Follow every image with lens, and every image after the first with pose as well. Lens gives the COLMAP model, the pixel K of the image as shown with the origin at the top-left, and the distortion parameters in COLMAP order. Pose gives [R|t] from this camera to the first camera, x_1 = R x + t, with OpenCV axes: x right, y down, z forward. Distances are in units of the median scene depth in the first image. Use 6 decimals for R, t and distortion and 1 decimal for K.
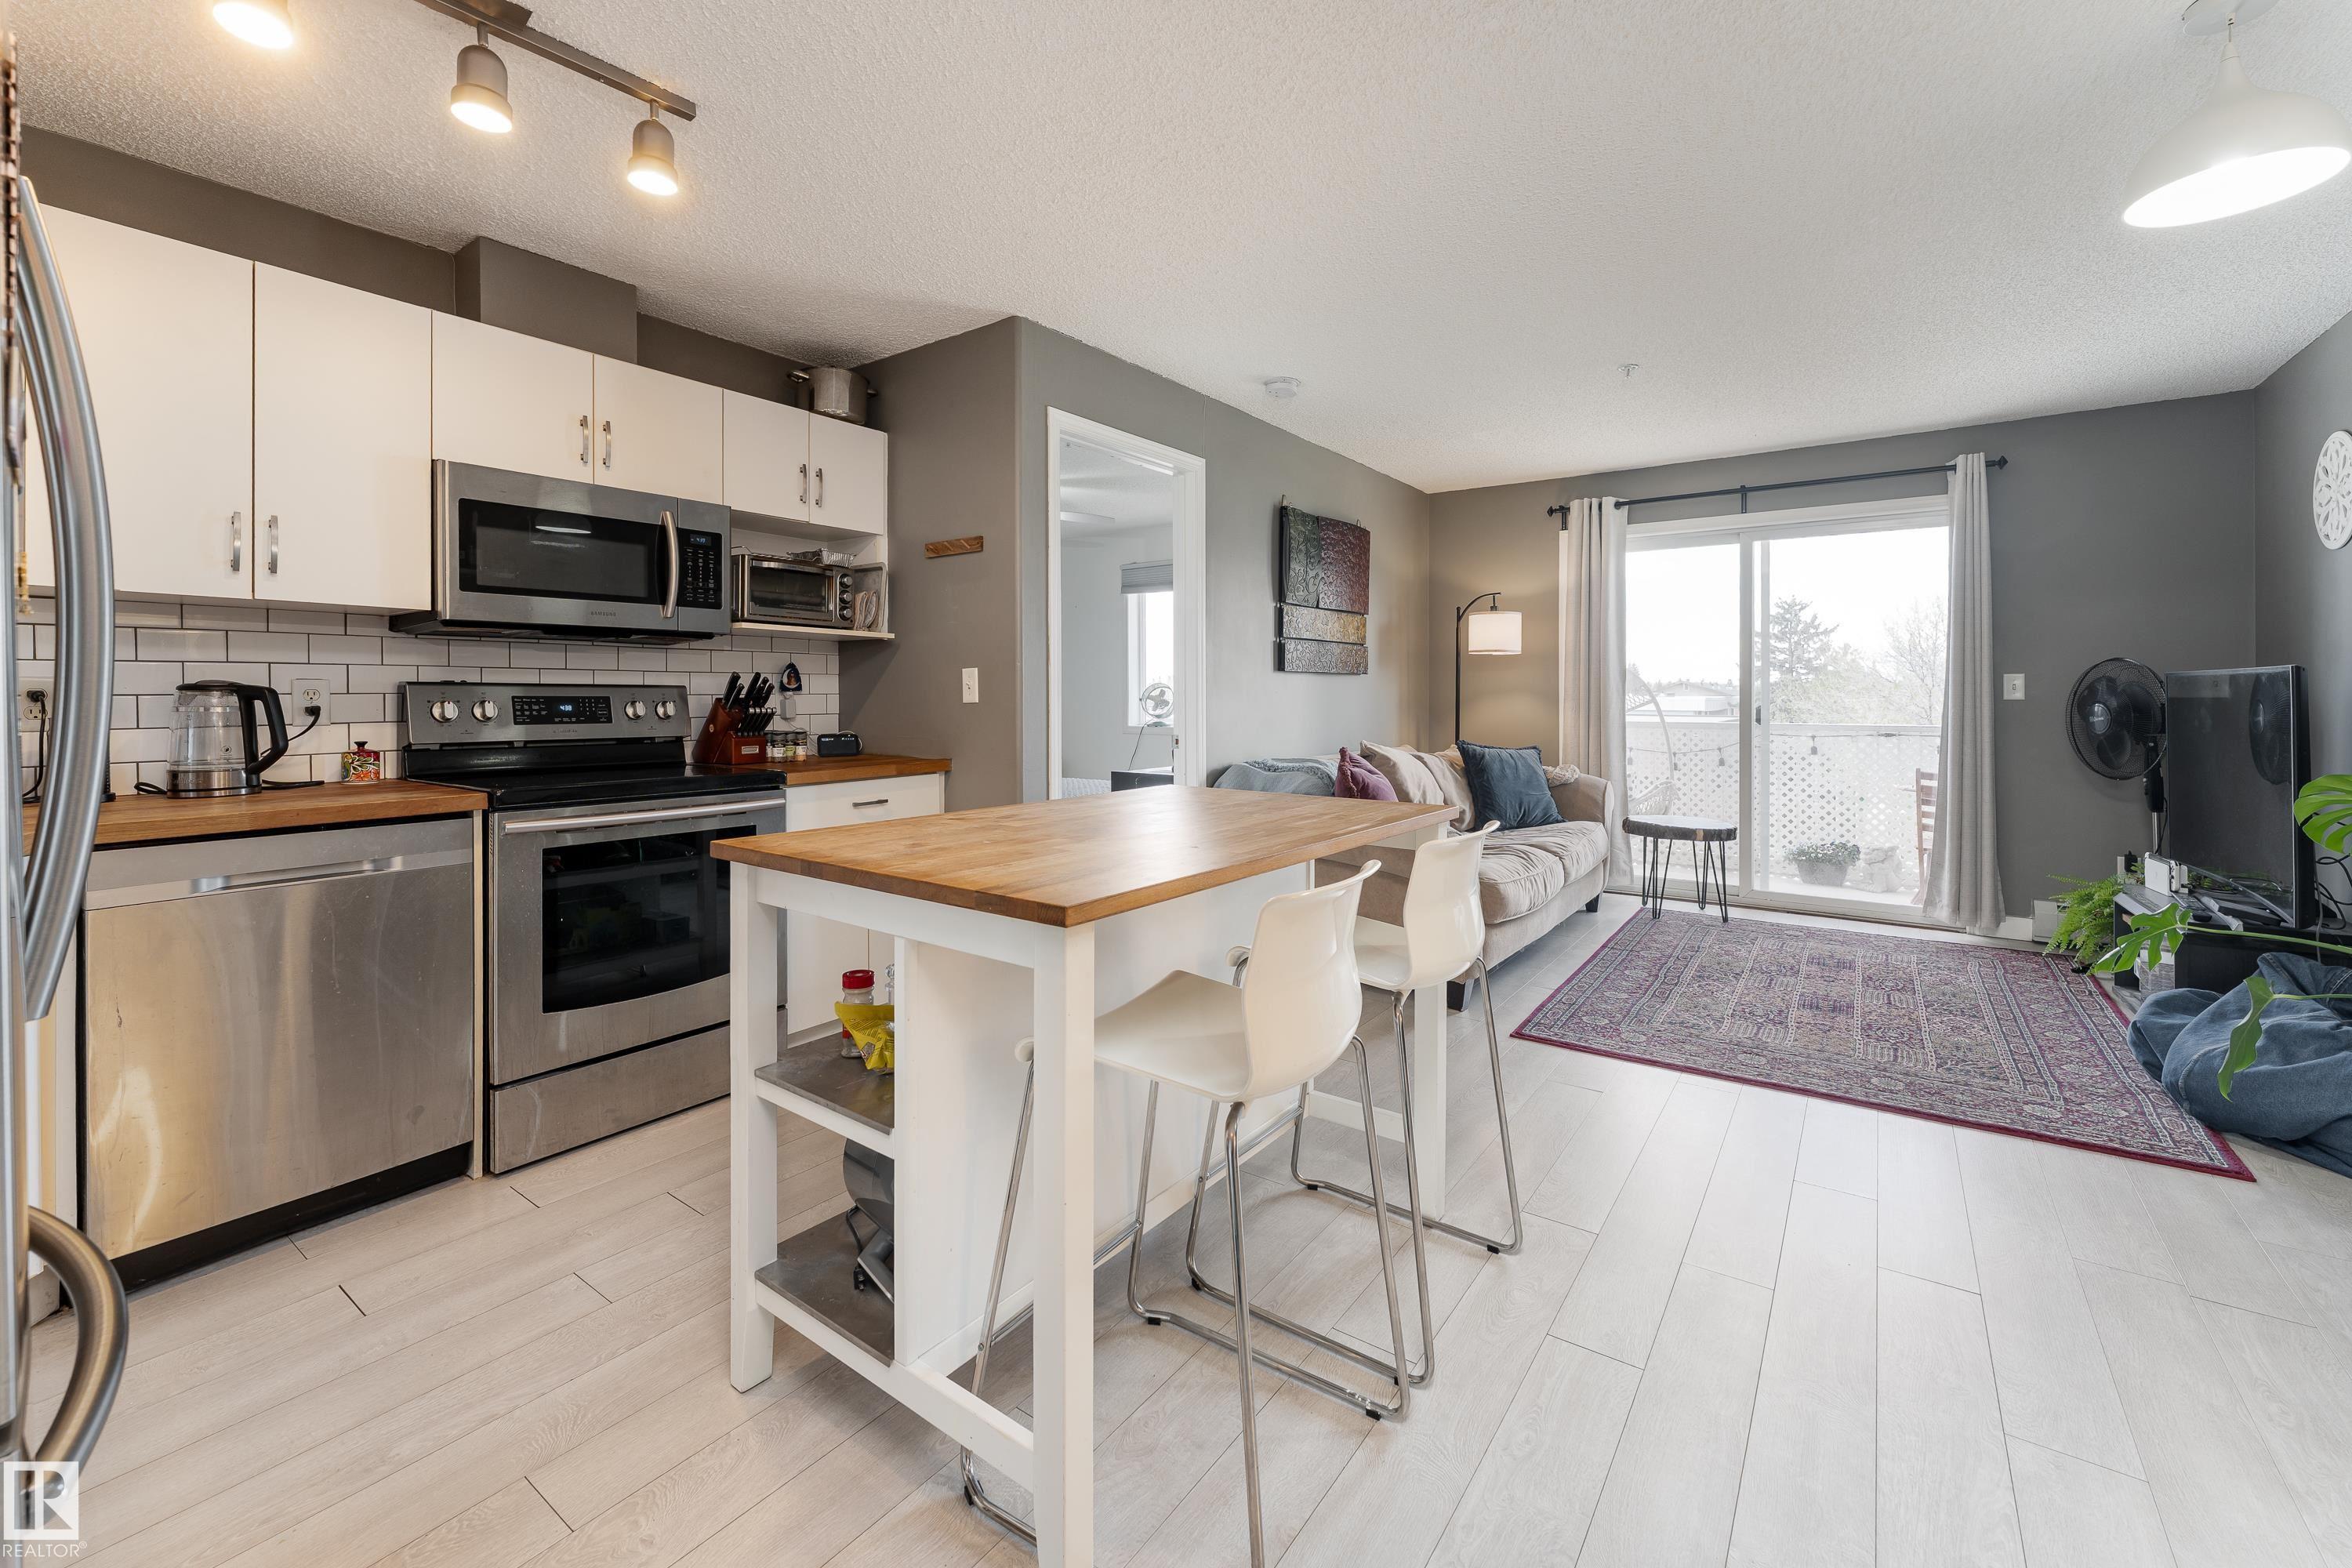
lens RADIAL K [[961.0, 0, 1154.6], [0, 961.0, 708.8], [0, 0, 1]] dist [0.003301, -0.000303]
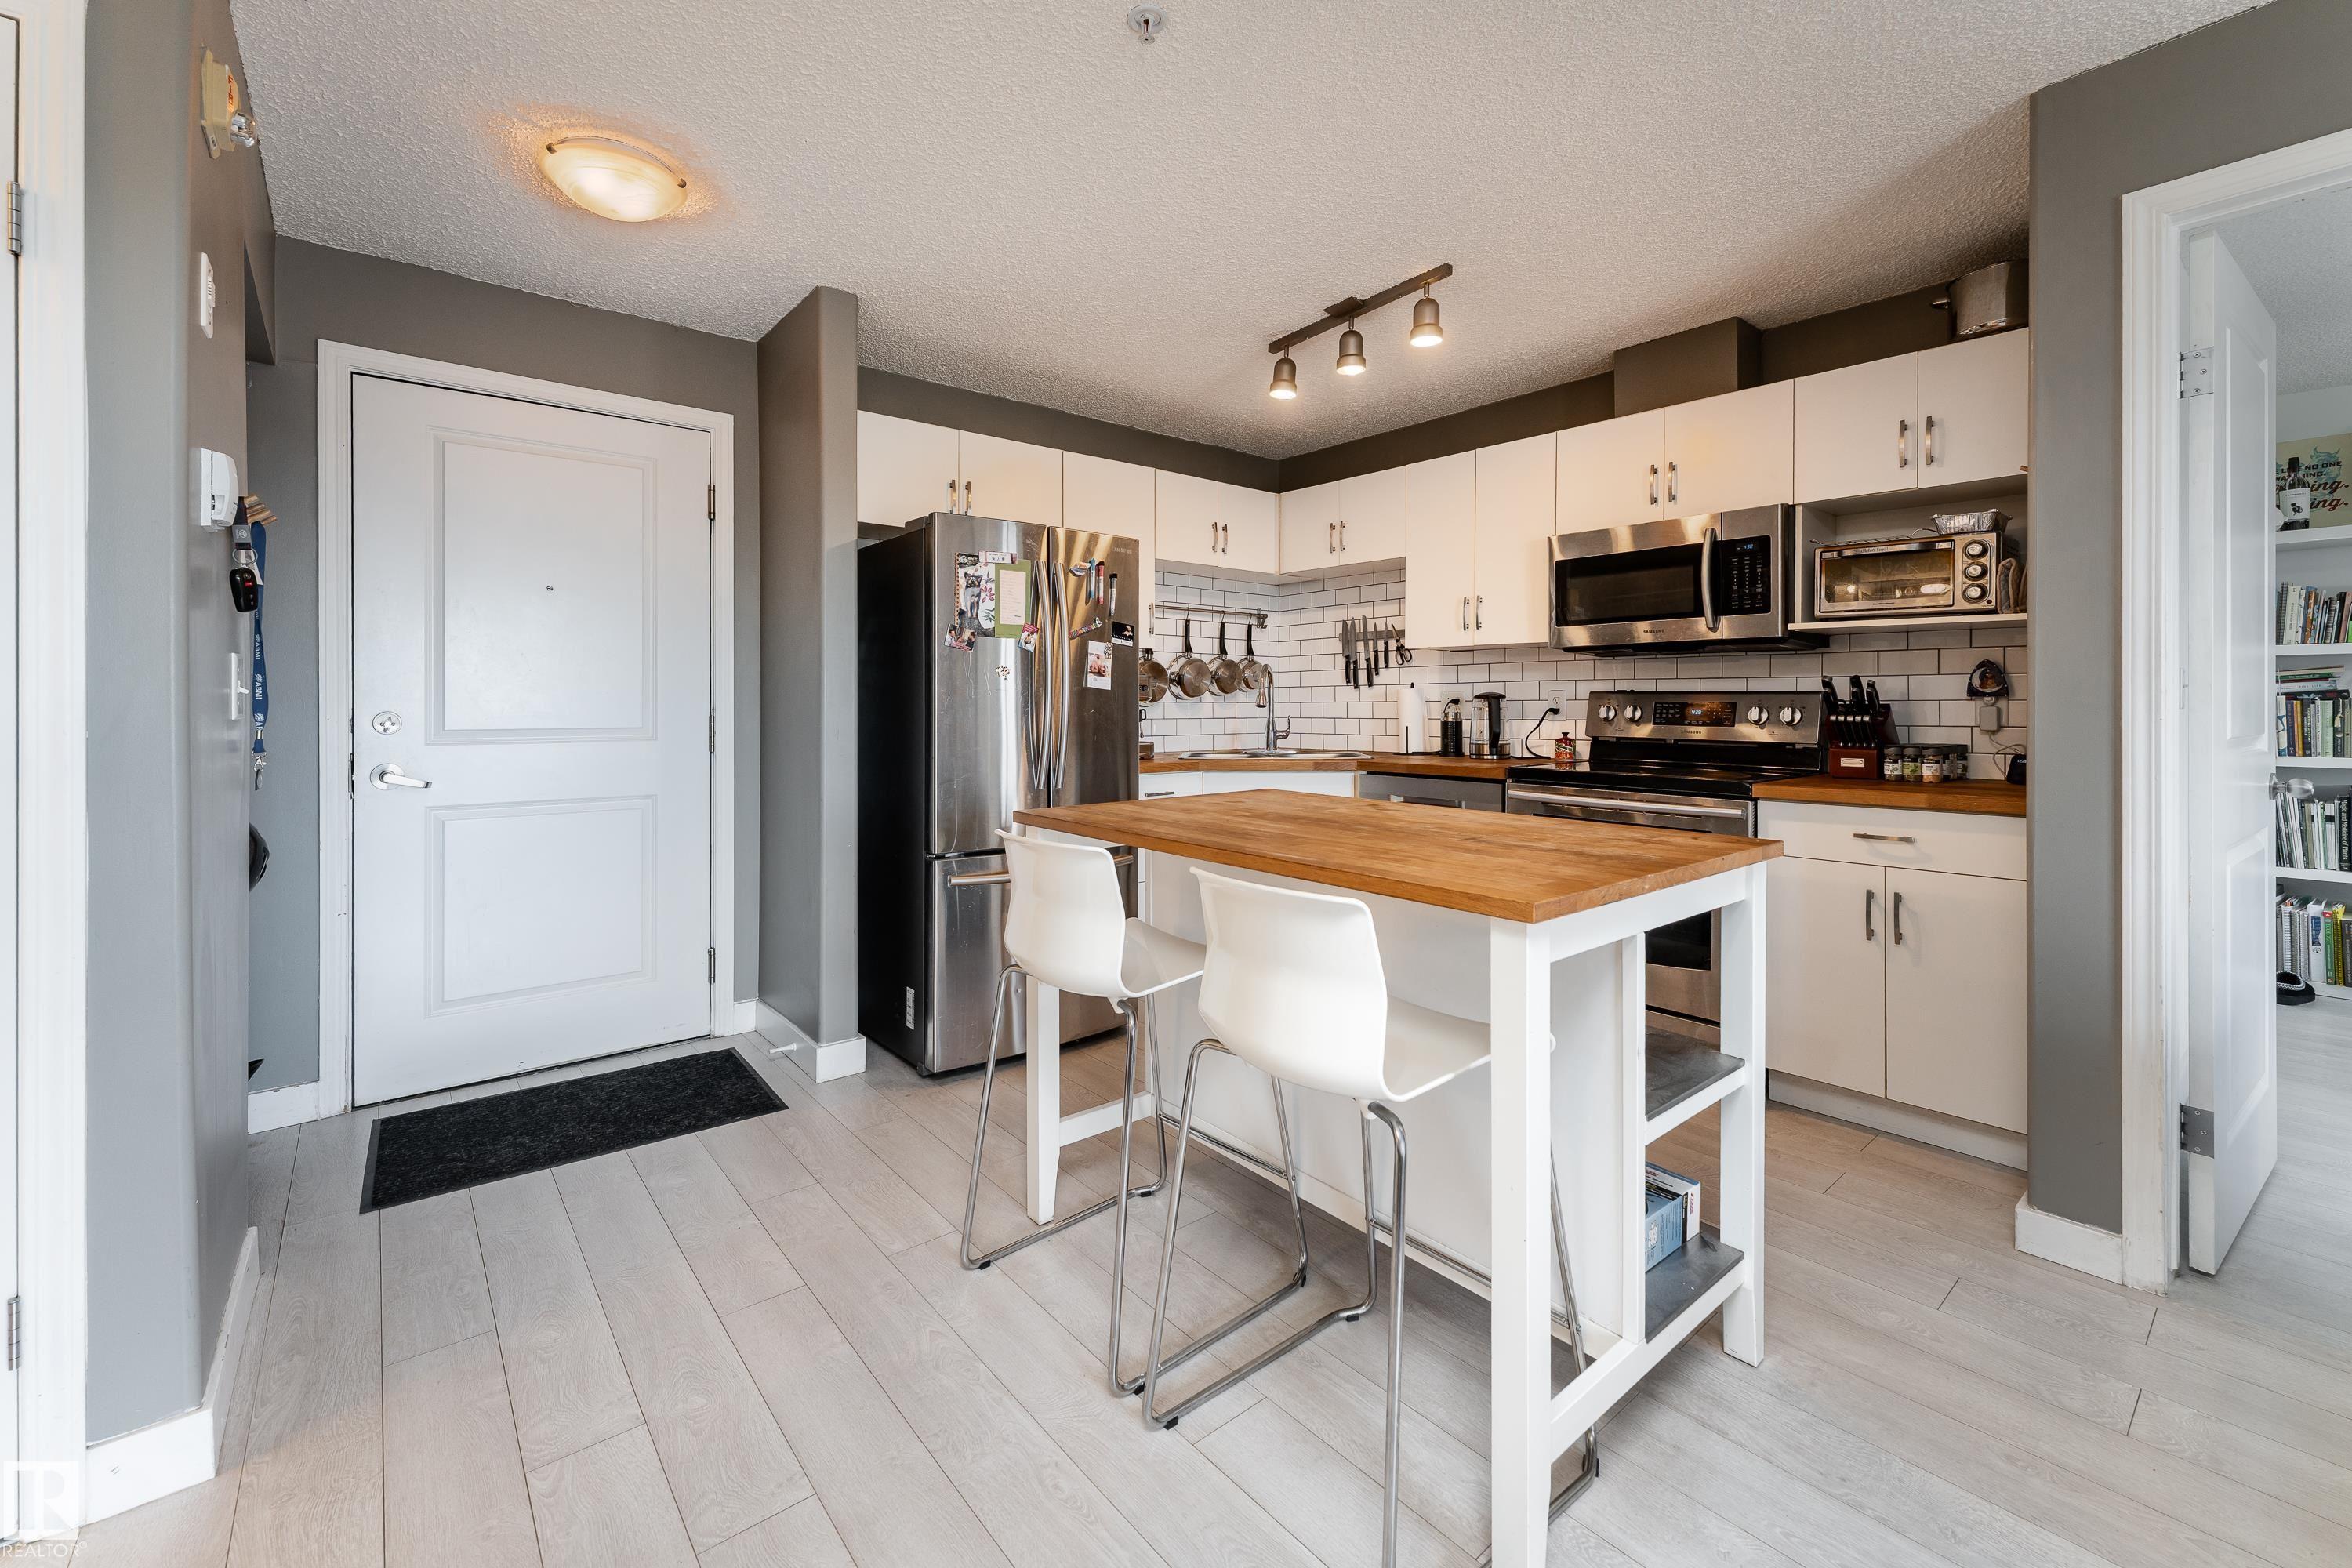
lens RADIAL K [[961.0, 0, 1179.9], [0, 961.0, 699.4], [0, 0, 1]] dist [0.003301, -0.000303]
pose [[-0.228030, -0.001789, -0.973653, 0.618009], [-0.014578, 0.999892, 0.001577, -0.008567], [0.973545, 0.014553, -0.228031, 0.633365]]
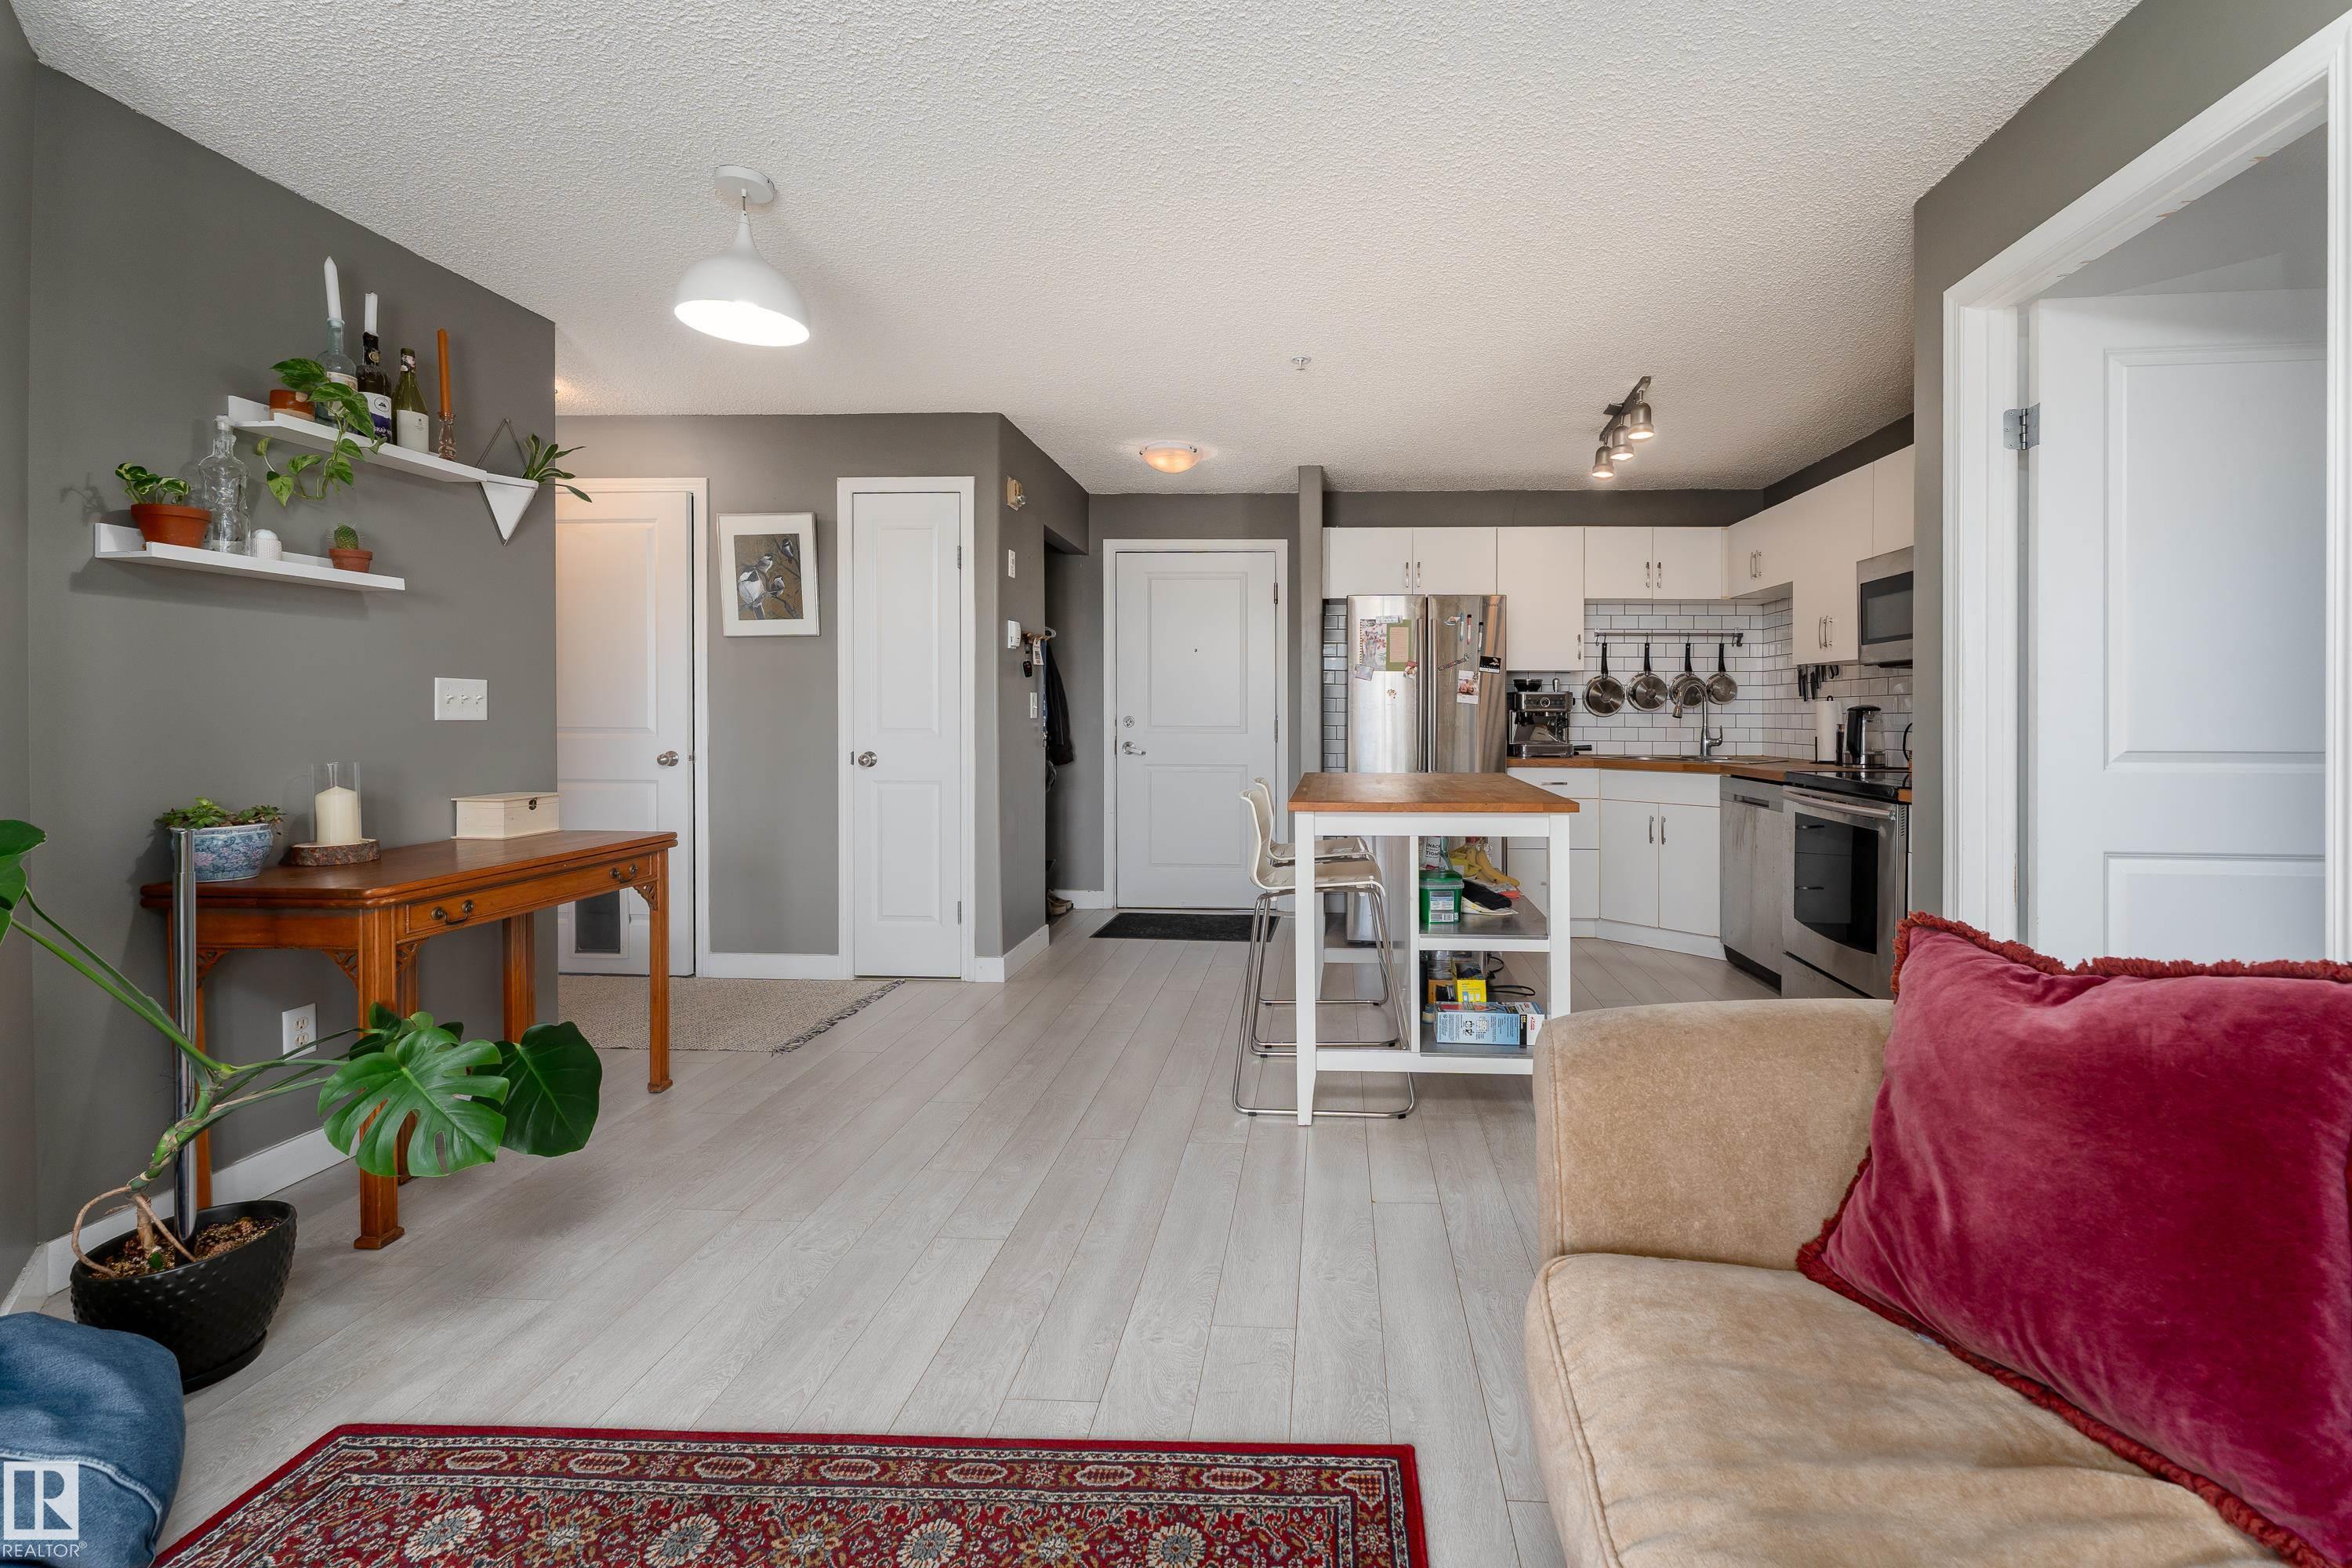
lens RADIAL K [[961.0, 0, 1302.5], [0, 961.0, 708.2], [0, 0, 1]] dist [0.003301, -0.000303]
pose [[-0.814801, -0.003255, -0.579732, 0.705503], [-0.011552, 0.999877, 0.010623, -0.022477], [0.579626, 0.015353, -0.814738, 1.389667]]
